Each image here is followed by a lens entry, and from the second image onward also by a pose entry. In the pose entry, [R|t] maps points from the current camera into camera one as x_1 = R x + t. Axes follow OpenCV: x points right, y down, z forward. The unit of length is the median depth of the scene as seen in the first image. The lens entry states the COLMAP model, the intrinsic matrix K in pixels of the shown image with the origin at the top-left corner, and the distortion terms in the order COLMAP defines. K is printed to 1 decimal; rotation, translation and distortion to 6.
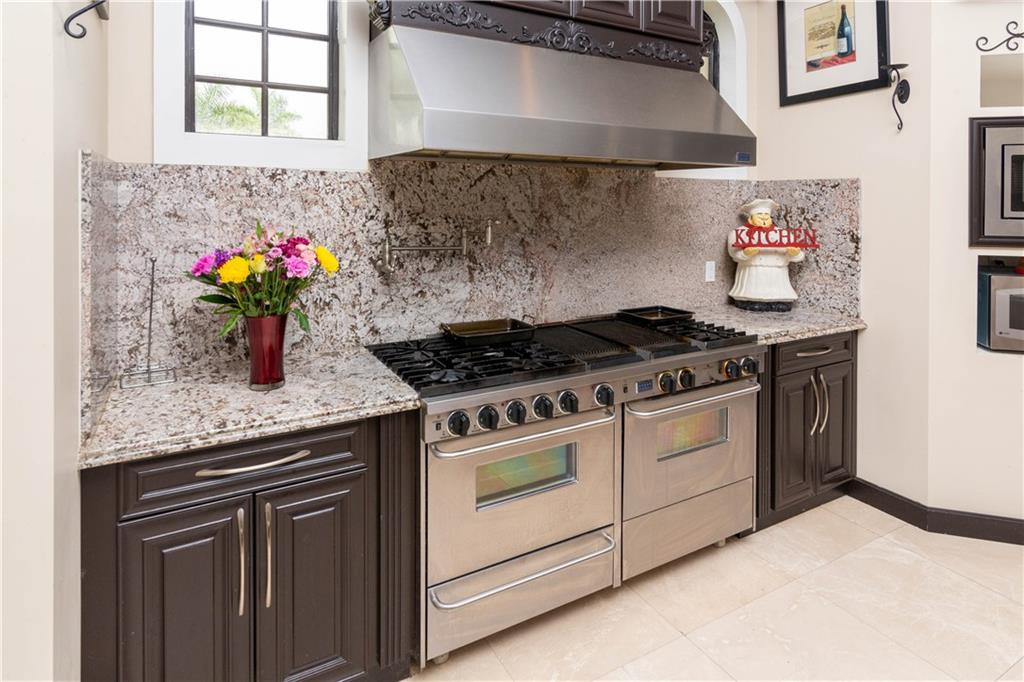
lens RADIAL K [[562.2, 0, 504.6], [0, 562.2, 217.1], [0, 0, 1]] dist [0.002930, -0.003443]
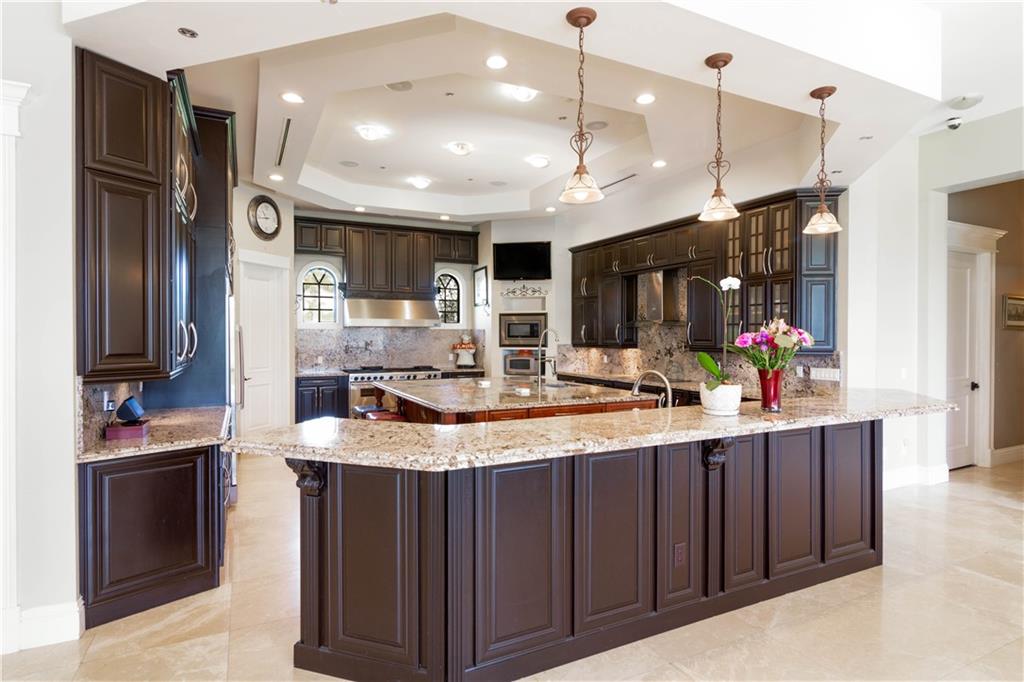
lens RADIAL K [[562.2, 0, 521.2], [0, 562.2, 341.2], [0, 0, 1]] dist [0.002930, -0.003443]
pose [[0.998509, -0.007710, -0.054033, 1.311704], [0.006583, 0.999758, -0.021013, 0.104167], [0.054182, 0.020626, 0.998318, -3.124006]]
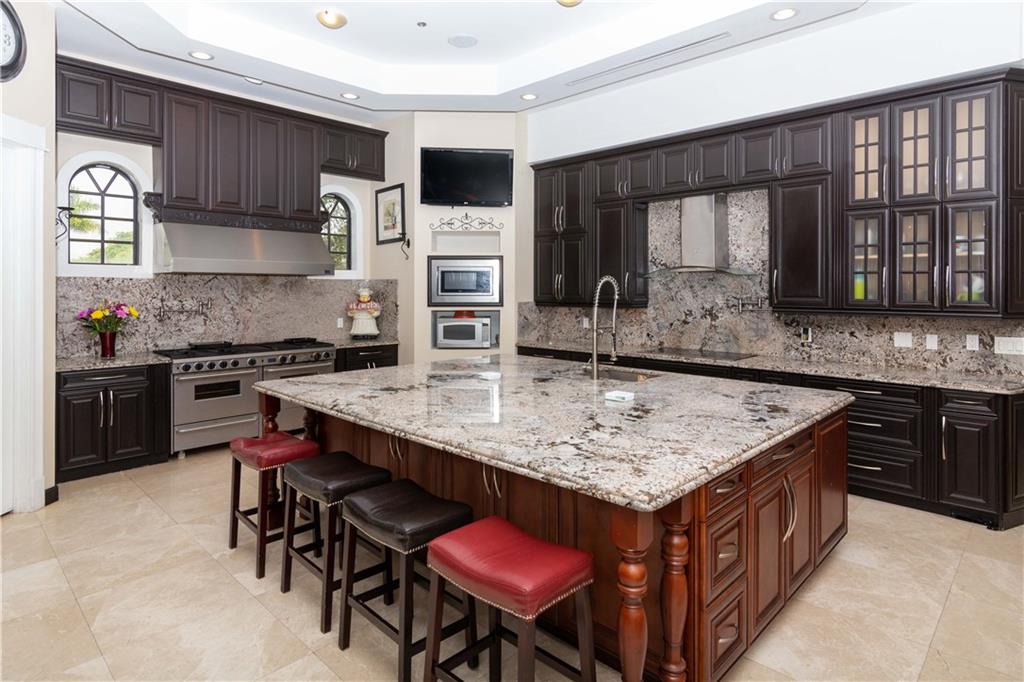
lens RADIAL K [[562.2, 0, 509.8], [0, 562.2, 291.5], [0, 0, 1]] dist [0.002930, -0.003443]
pose [[0.958764, -0.008584, 0.284075, 0.517516], [0.015981, 0.999591, -0.023731, 0.054235], [-0.283755, 0.027292, 0.958508, -1.674865]]
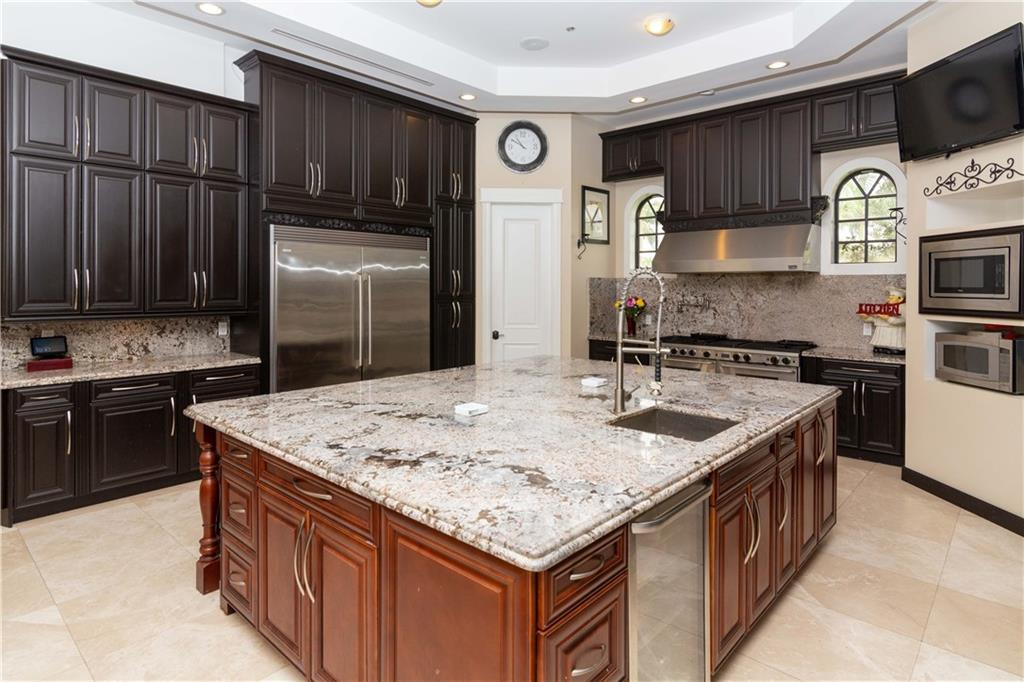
lens RADIAL K [[562.2, 0, 514.7], [0, 562.2, 286.6], [0, 0, 1]] dist [0.002930, -0.003443]
pose [[0.317822, -0.005878, -0.948132, 2.259633], [-0.031070, 0.999379, -0.016611, 0.040374], [0.947641, 0.034738, 0.317442, -0.752405]]
